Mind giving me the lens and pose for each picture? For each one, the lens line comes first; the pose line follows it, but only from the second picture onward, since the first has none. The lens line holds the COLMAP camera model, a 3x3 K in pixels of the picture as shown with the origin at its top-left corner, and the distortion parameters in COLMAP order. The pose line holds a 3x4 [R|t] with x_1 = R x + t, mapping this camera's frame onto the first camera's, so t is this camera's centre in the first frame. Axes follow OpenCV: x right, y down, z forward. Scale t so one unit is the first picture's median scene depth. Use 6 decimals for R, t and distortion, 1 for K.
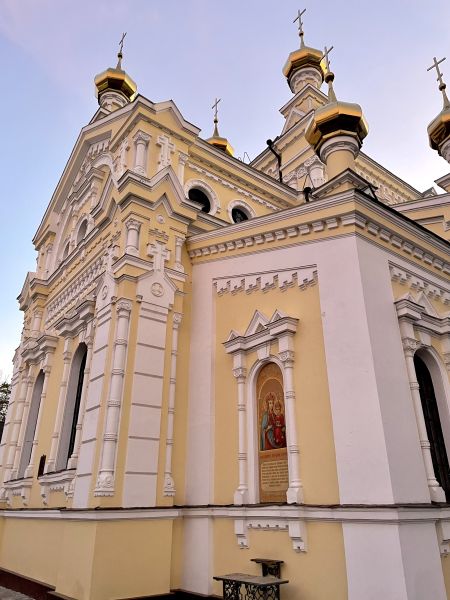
lens RADIAL K [[452.6, 0, 229.3], [0, 452.6, 294.7], [0, 0, 1]] dist [0.099212, -0.125998]
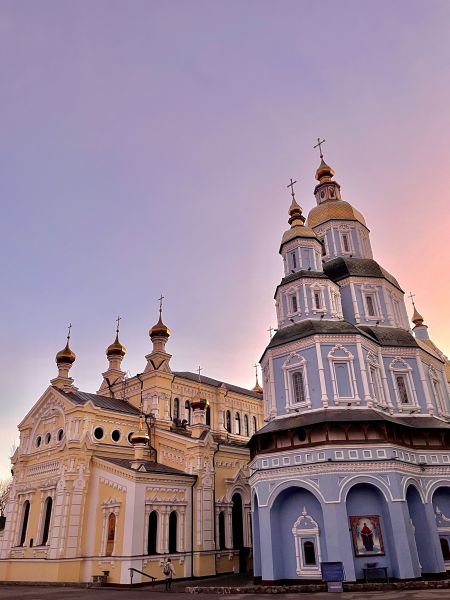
lens RADIAL K [[452.6, 0, 229.3], [0, 452.6, 294.7], [0, 0, 1]] dist [0.099212, -0.125998]
pose [[0.982368, 0.058601, 0.177538, 0.213149], [-0.048413, 0.996952, -0.061186, -1.193943], [-0.180582, 0.051512, 0.982210, -2.395457]]
